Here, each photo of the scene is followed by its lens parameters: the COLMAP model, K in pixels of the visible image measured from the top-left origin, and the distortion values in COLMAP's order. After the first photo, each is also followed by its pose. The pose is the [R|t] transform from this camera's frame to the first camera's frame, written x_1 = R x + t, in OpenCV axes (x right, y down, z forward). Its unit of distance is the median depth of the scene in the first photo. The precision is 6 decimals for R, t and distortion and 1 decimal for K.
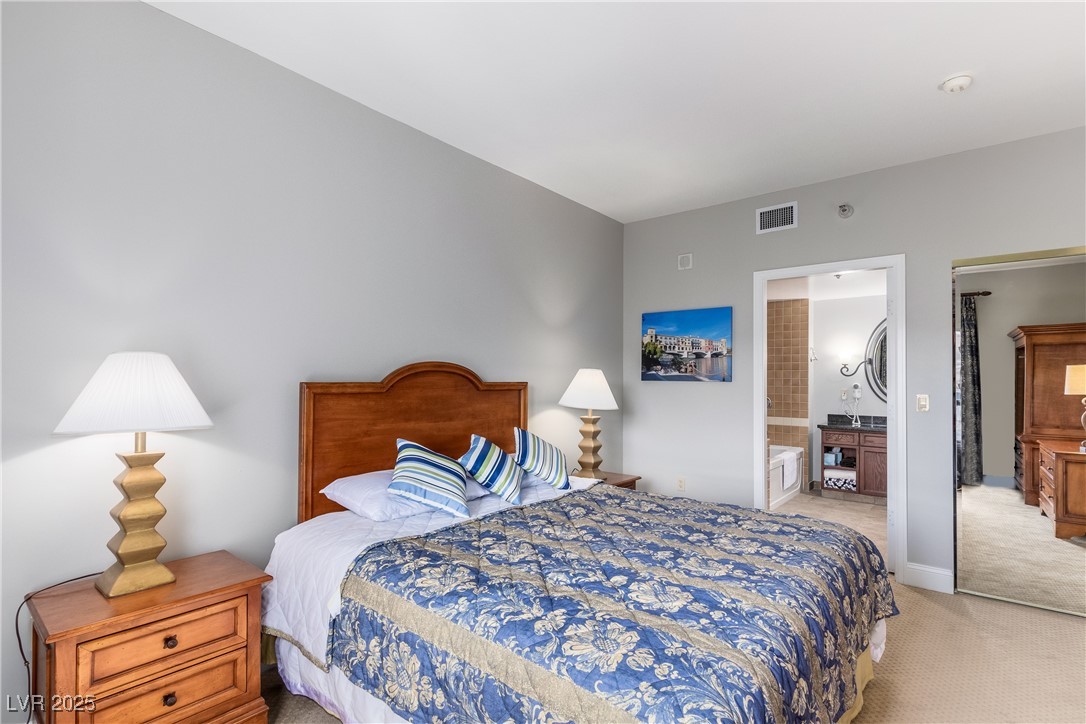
lens RADIAL K [[525.0, 0, 542.7], [0, 525.0, 370.6], [0, 0, 1]] dist [-0.001390, 0.000007]
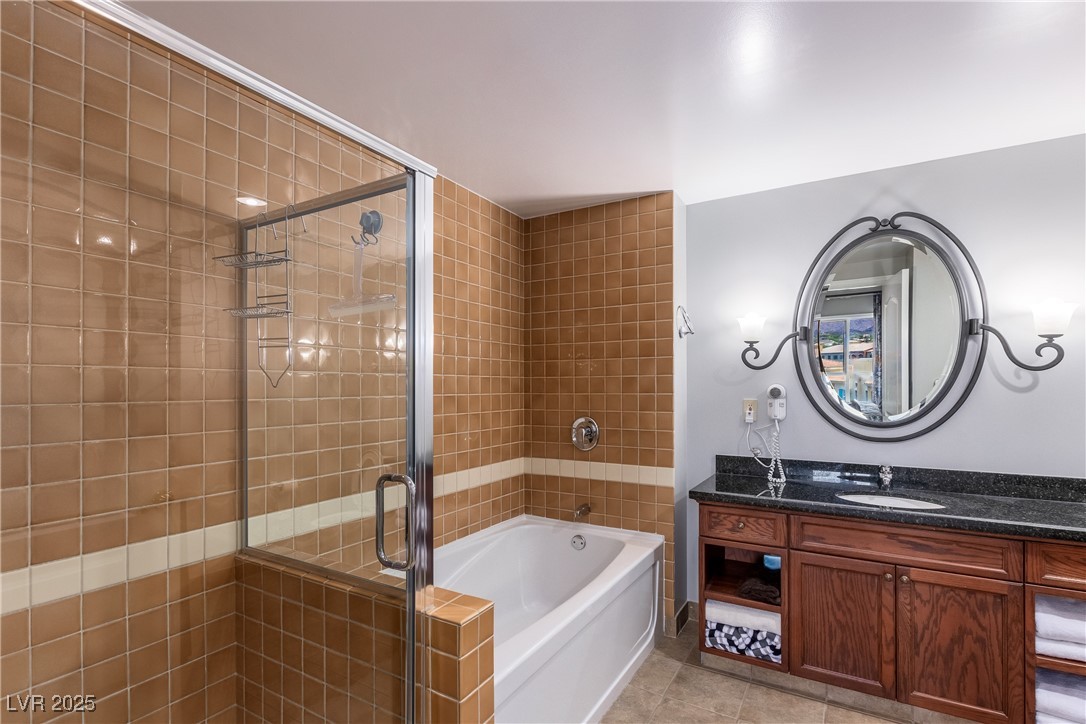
lens RADIAL K [[525.0, 0, 543.6], [0, 525.0, 369.5], [0, 0, 1]] dist [-0.001390, 0.000007]
pose [[0.988354, -0.012948, 0.151619, 0.352524], [0.011705, 0.999890, 0.009086, 0.004893], [-0.151720, -0.007205, 0.988397, 0.618557]]
